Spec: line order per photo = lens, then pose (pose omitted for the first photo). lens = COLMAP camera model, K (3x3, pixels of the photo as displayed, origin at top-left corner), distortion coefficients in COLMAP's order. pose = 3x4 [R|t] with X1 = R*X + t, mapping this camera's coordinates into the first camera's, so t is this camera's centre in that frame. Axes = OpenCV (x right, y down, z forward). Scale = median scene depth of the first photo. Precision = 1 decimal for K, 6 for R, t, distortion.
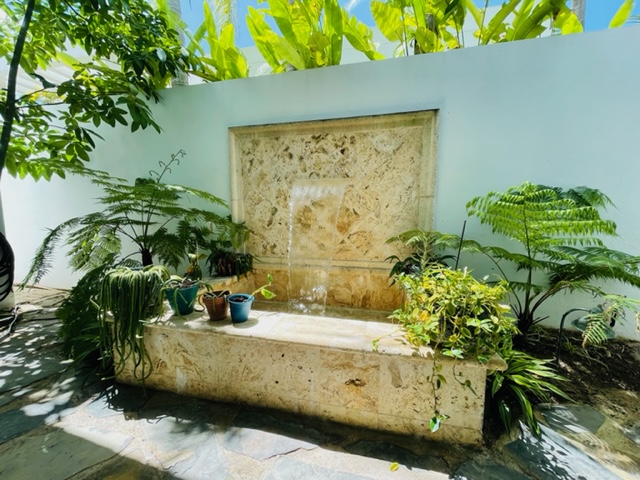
lens RADIAL K [[262.9, 0, 319.9], [0, 262.9, 240.5], [0, 0, 1]] dist [0.001042, 0.000115]
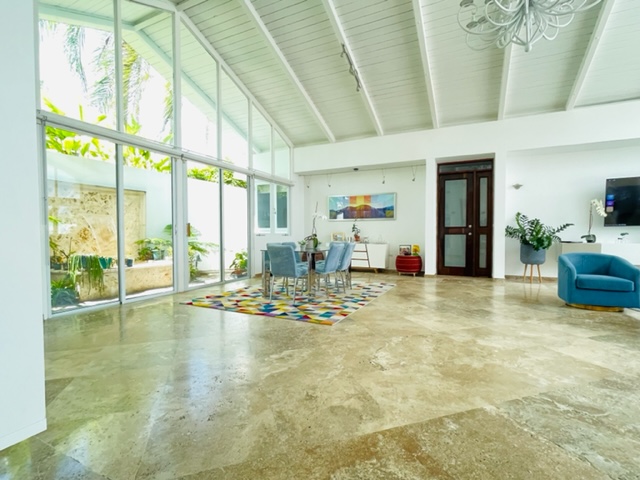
lens RADIAL K [[312.3, 0, 321.8], [0, 312.3, 243.6], [0, 0, 1]] dist [-0.004999, 0.004036]
pose [[0.204431, -0.037321, 0.978169, -1.944446], [0.114207, 0.993358, 0.014032, 0.145327], [-0.972196, 0.108845, 0.207336, -1.111985]]
